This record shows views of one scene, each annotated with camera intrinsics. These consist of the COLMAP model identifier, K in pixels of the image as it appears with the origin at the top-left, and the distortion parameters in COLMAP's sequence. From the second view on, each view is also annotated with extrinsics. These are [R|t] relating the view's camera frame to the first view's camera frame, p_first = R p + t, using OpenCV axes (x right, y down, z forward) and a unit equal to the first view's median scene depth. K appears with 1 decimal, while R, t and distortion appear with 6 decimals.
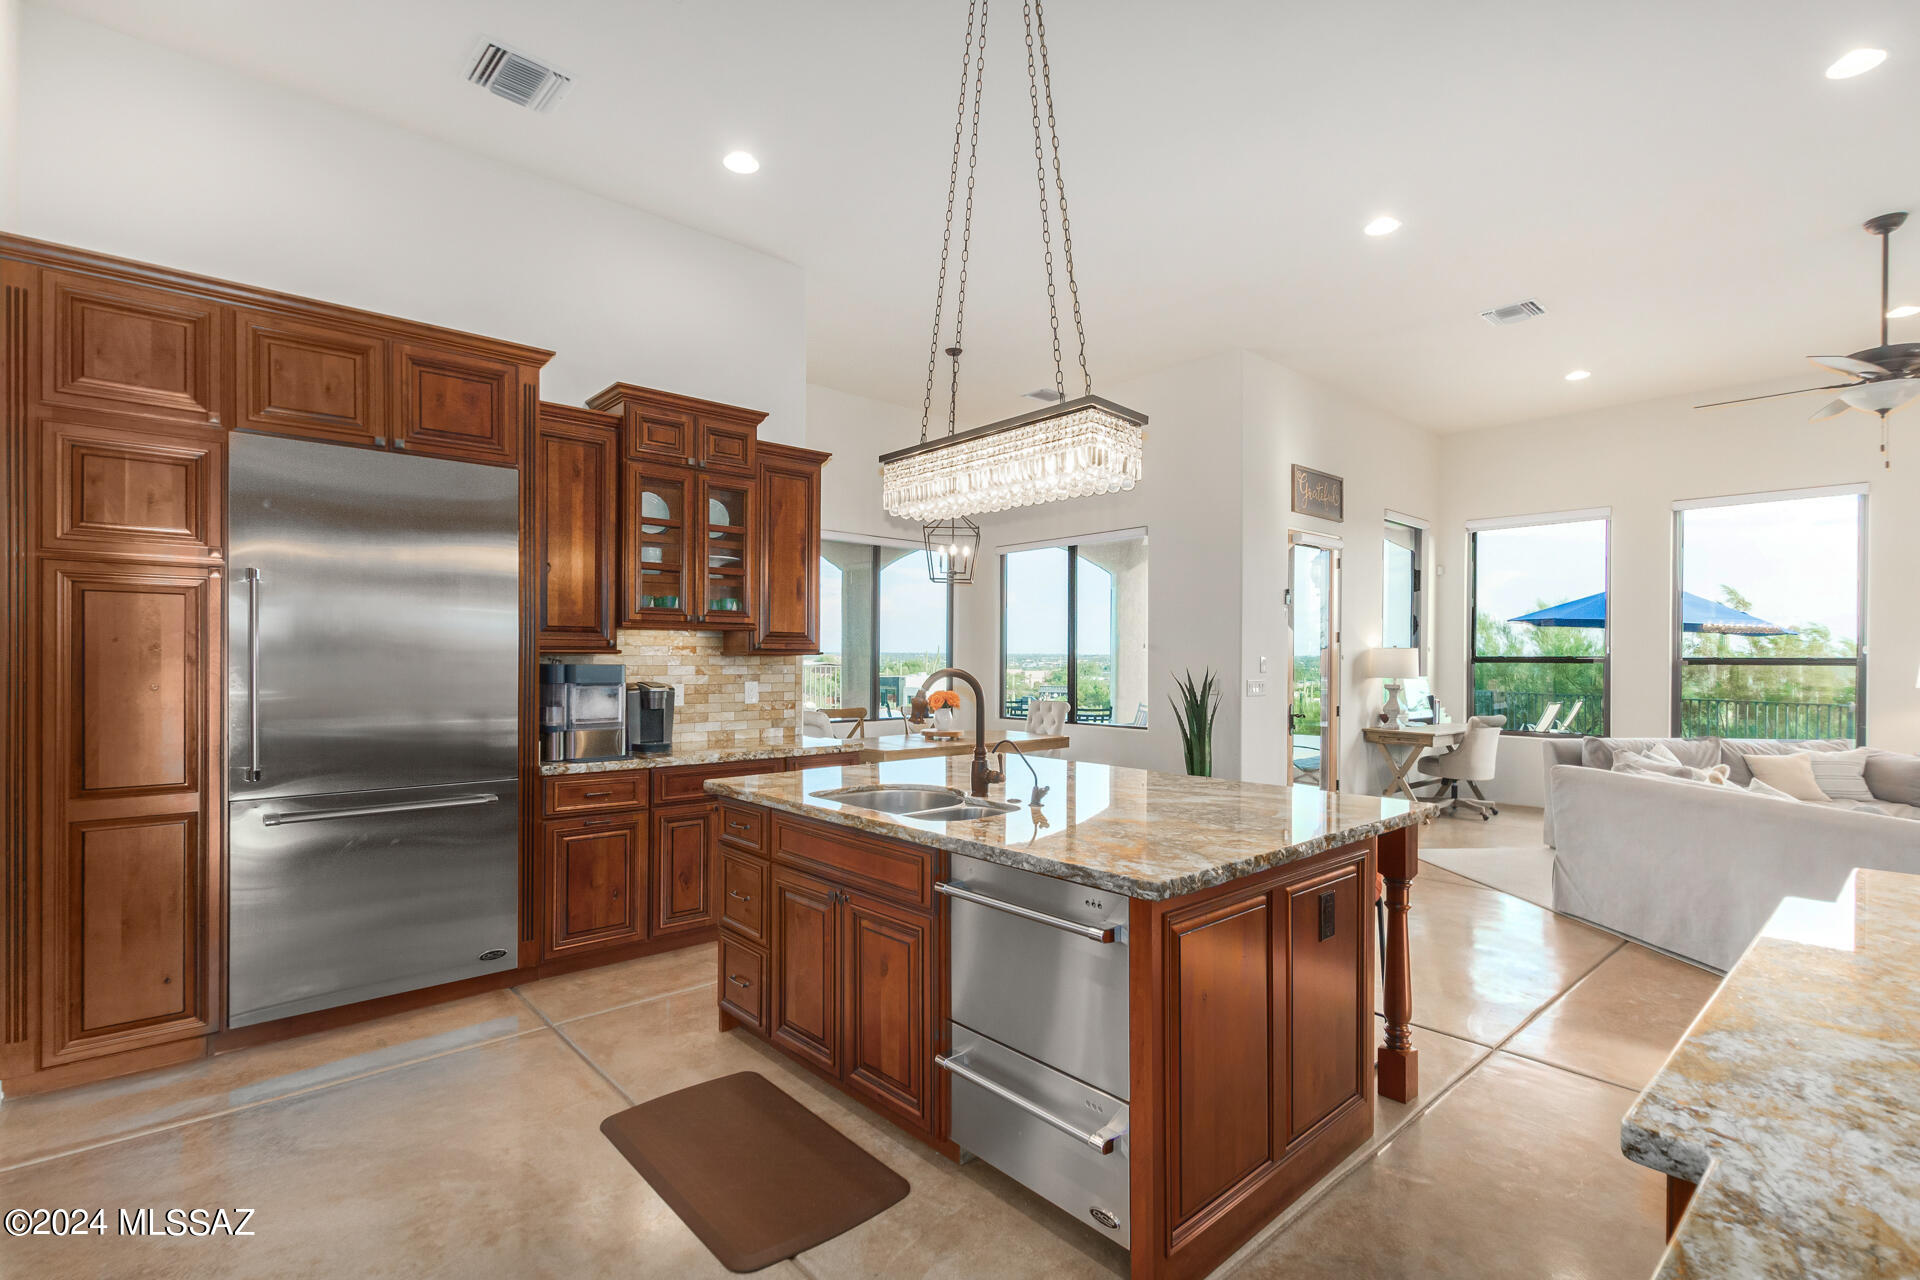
lens RADIAL K [[884.3, 0, 972.9], [0, 884.3, 653.5], [0, 0, 1]] dist [0.003713, -0.001095]
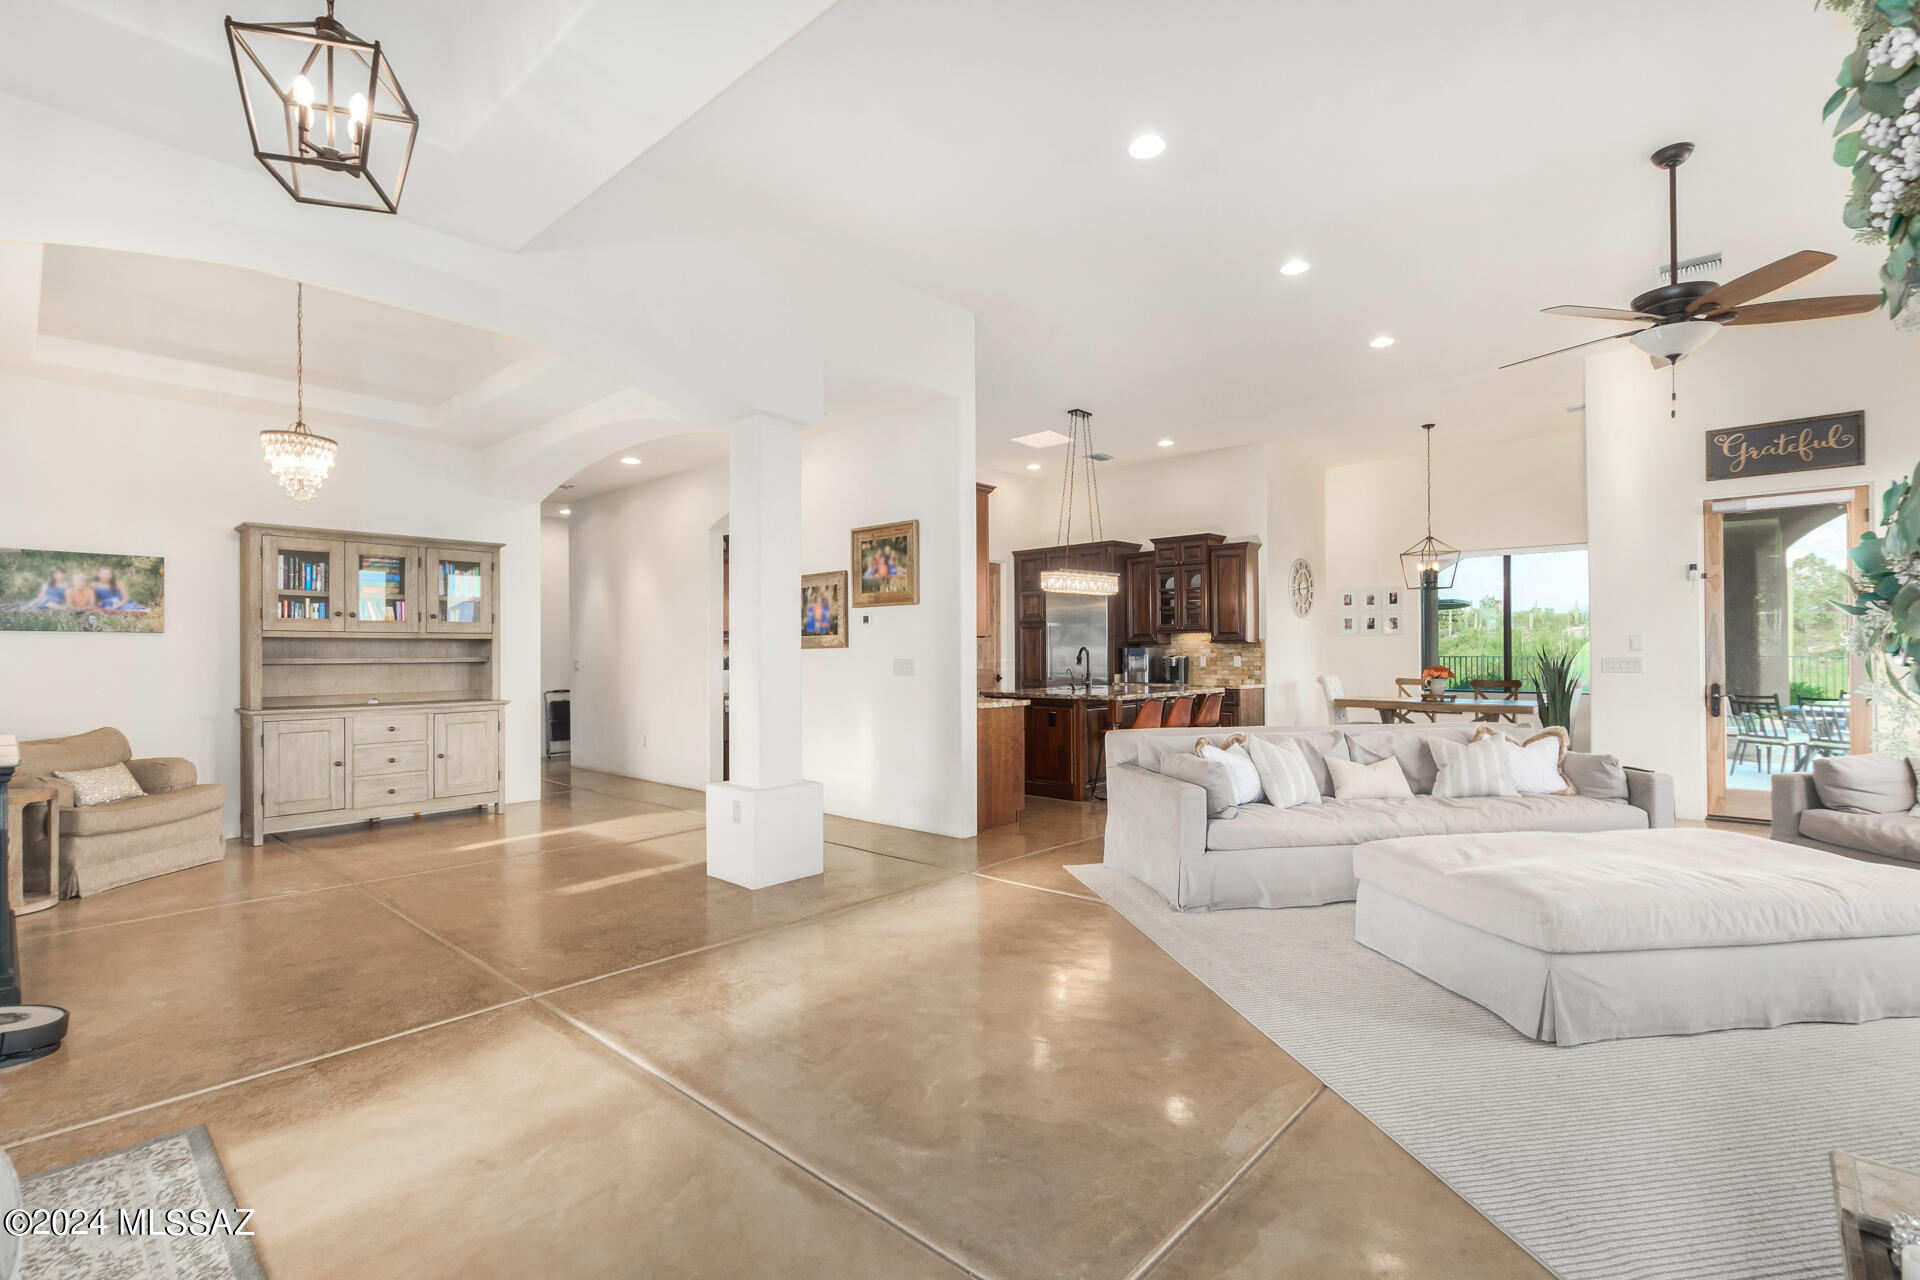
lens RADIAL K [[884.3, 0, 952.2], [0, 884.3, 648.0], [0, 0, 1]] dist [0.003713, -0.001095]
pose [[0.088872, -0.013123, -0.995957, 1.801661], [0.006013, 0.999902, -0.012638, 0.036458], [0.996025, -0.004866, 0.088942, 0.158835]]
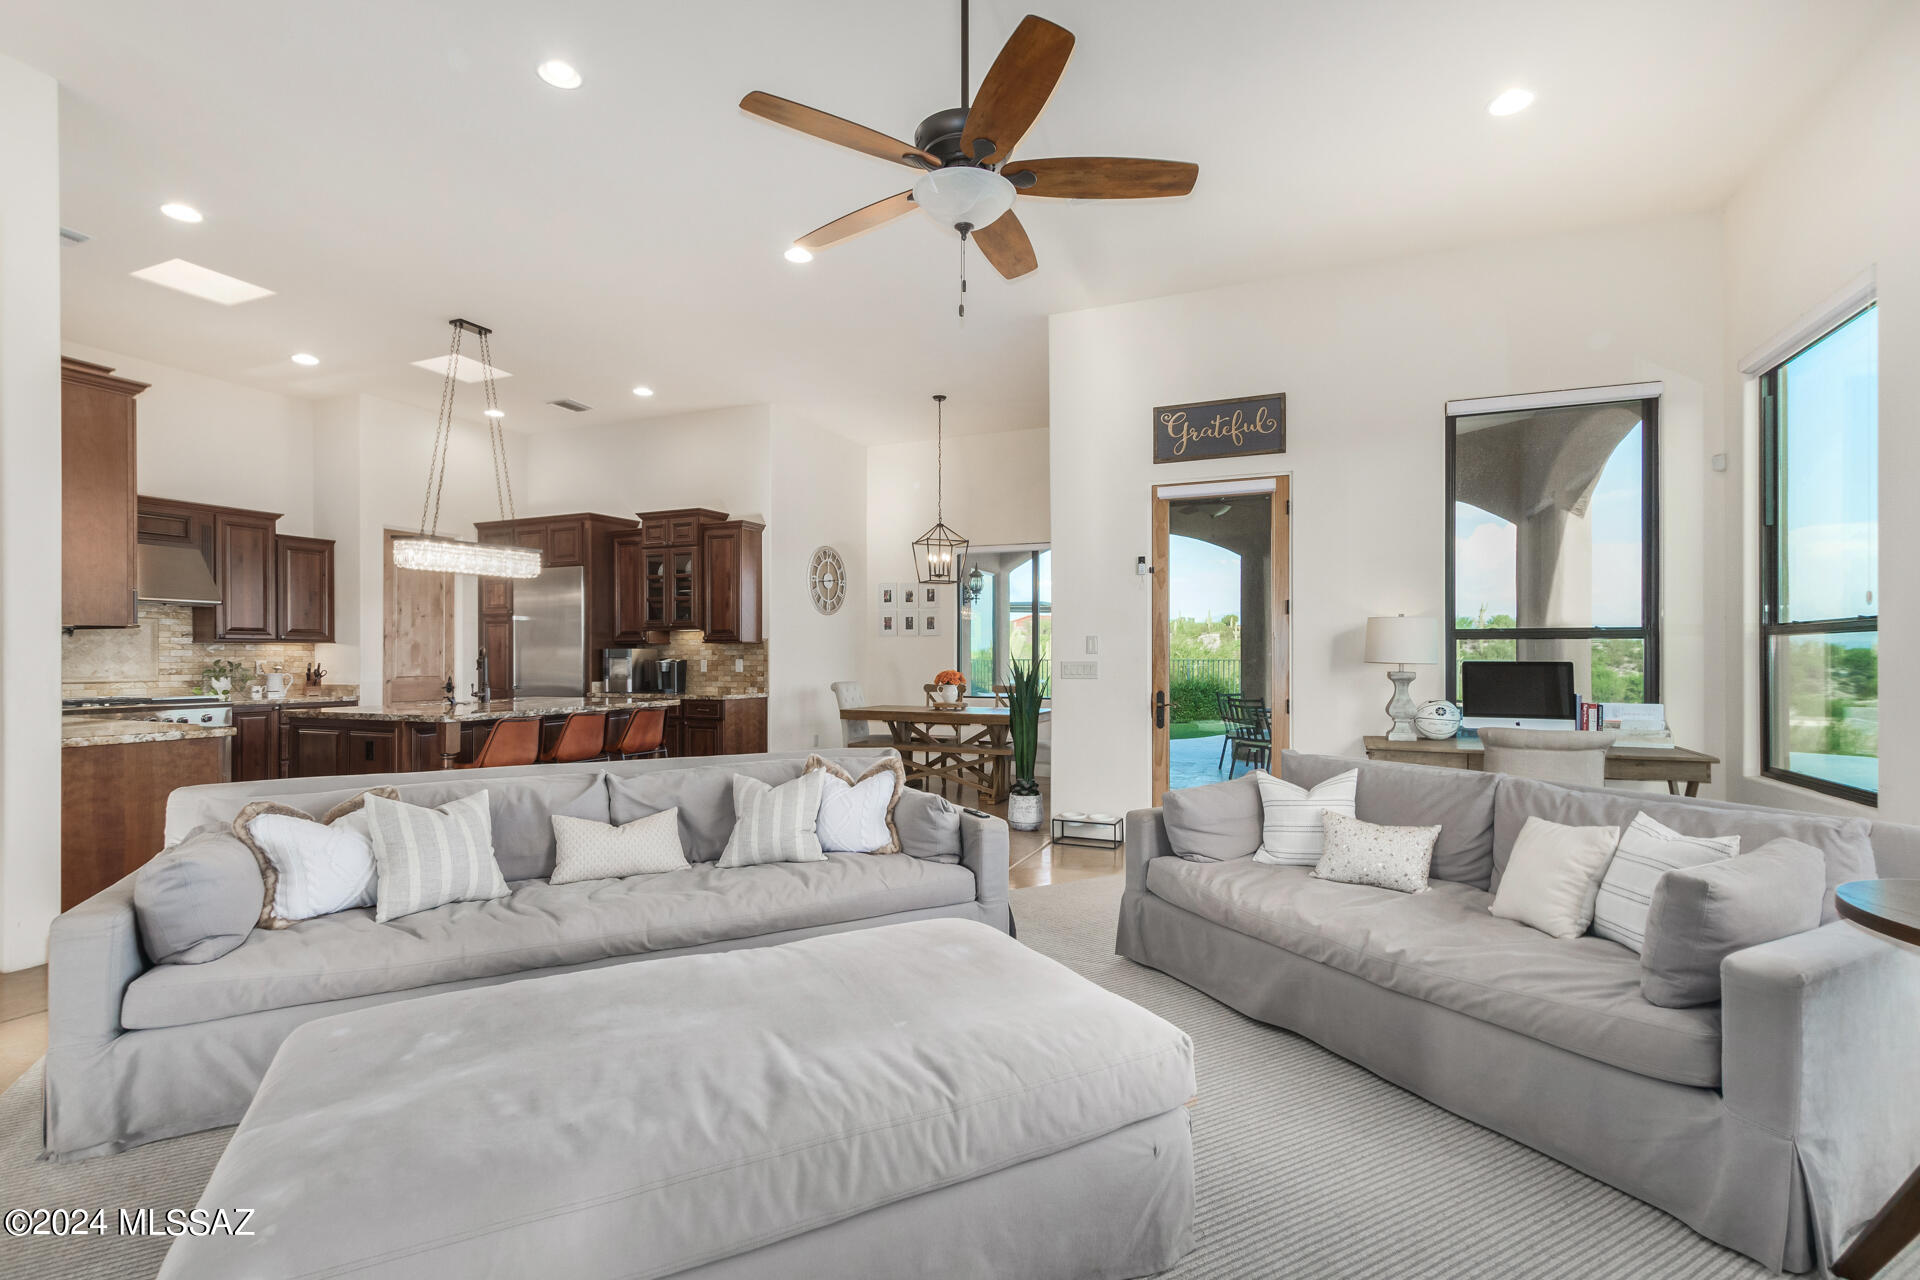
lens RADIAL K [[884.3, 0, 969.9], [0, 884.3, 657.2], [0, 0, 1]] dist [0.003713, -0.001095]
pose [[0.416891, -0.005014, -0.908943, 1.539648], [0.004360, 0.999984, -0.003517, 0.037406], [0.908946, -0.002497, 0.416906, 0.713448]]
